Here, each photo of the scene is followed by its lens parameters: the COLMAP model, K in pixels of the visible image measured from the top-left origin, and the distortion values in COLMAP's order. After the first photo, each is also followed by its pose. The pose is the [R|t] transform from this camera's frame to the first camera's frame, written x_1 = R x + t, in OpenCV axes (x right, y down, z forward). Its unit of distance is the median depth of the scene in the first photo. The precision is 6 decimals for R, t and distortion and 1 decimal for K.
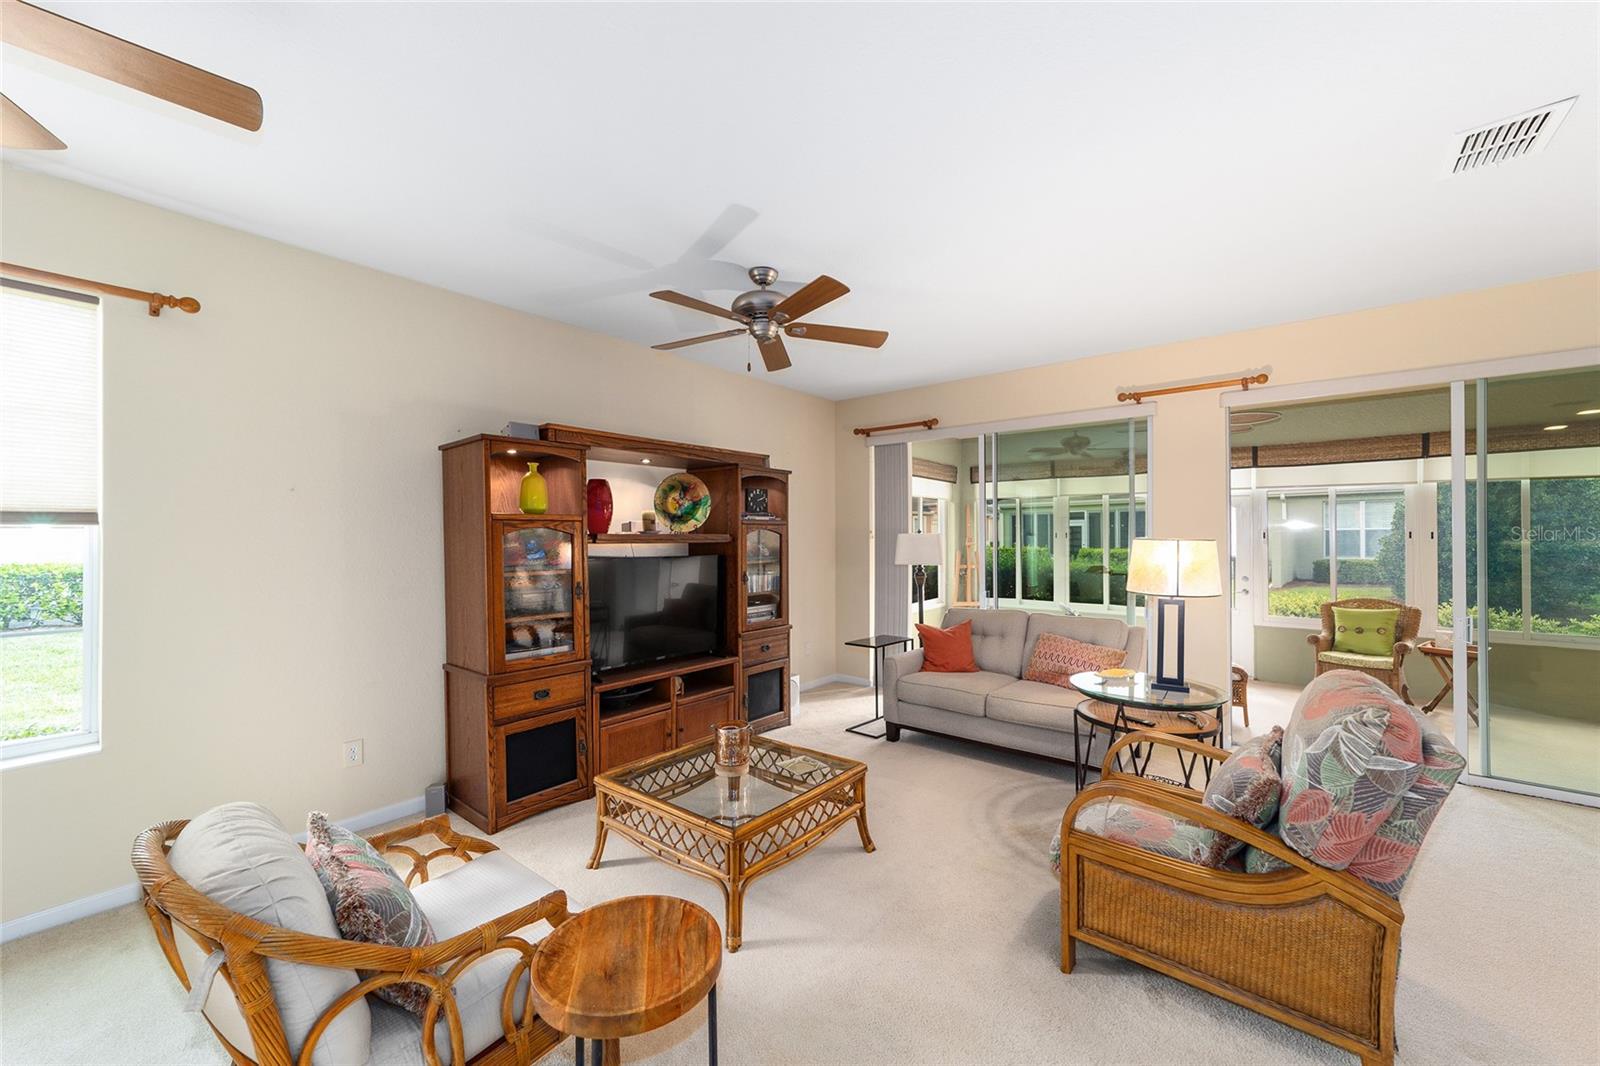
lens RADIAL K [[611.8, 0, 800.7], [0, 611.8, 539.4], [0, 0, 1]] dist [-0.002154, 0.000886]
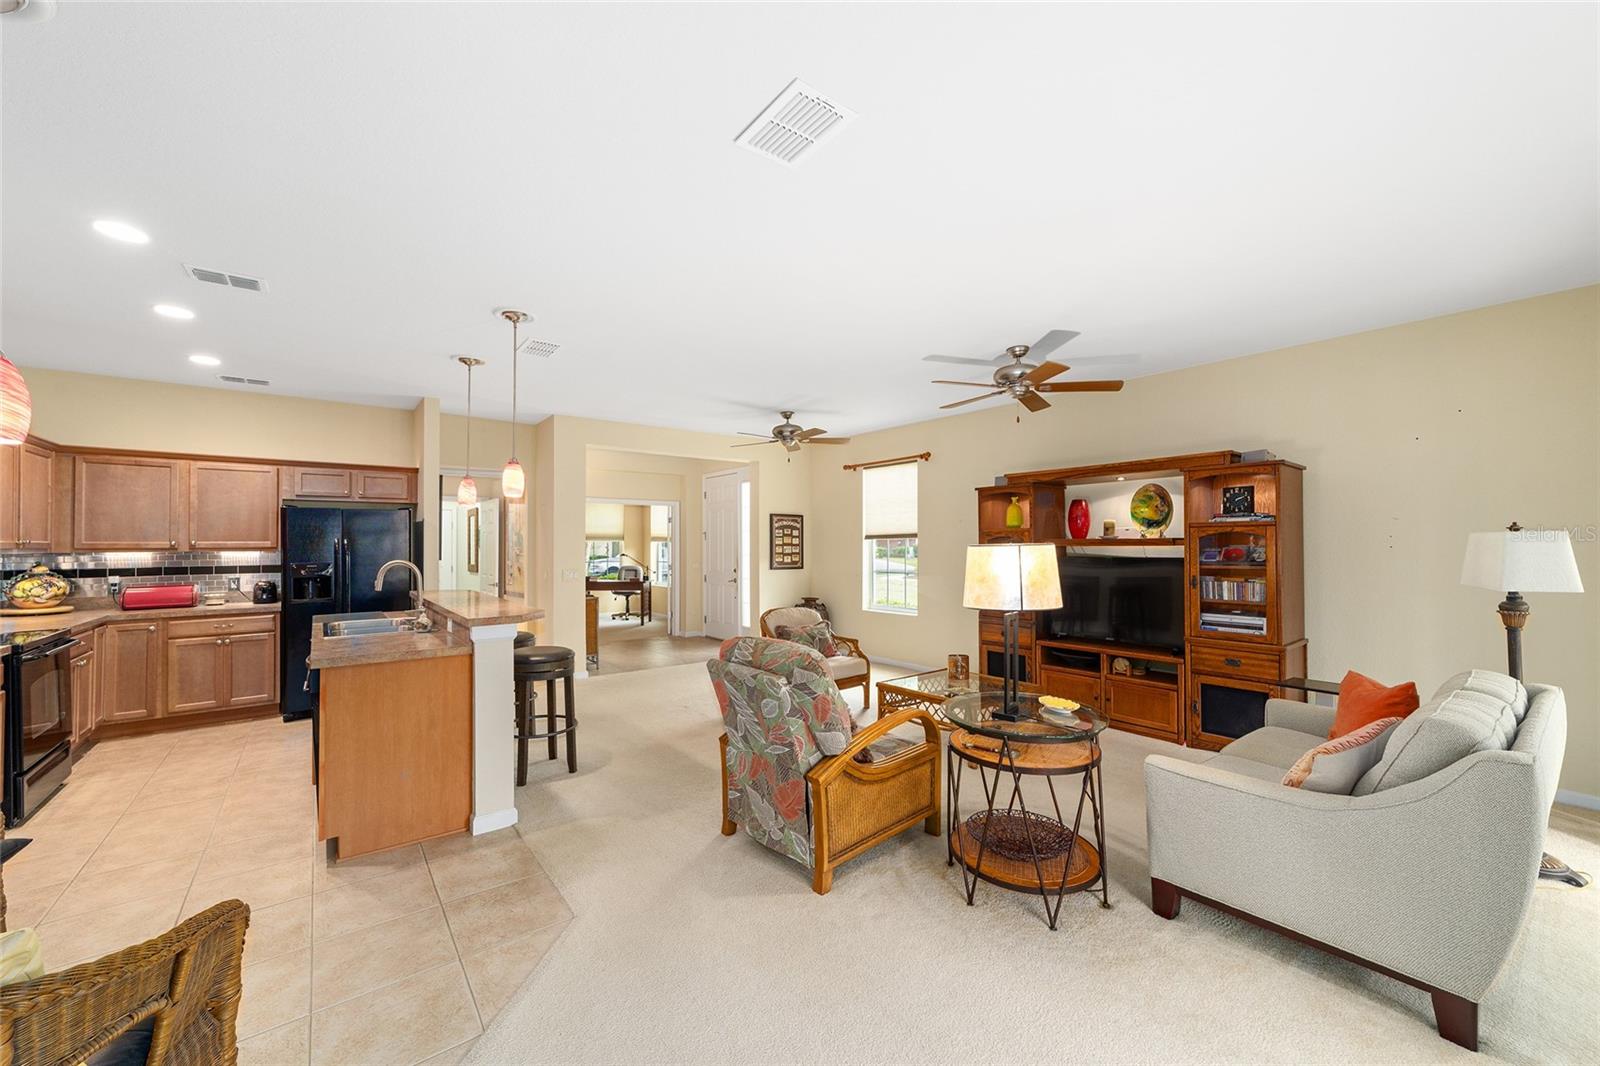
lens RADIAL K [[611.8, 0, 795.6], [0, 611.8, 535.6], [0, 0, 1]] dist [-0.002154, 0.000886]
pose [[-0.220232, -0.009800, -0.975398, 1.144754], [0.005410, 0.999922, -0.011268, -0.003634], [0.975433, -0.007758, -0.220162, 0.674987]]
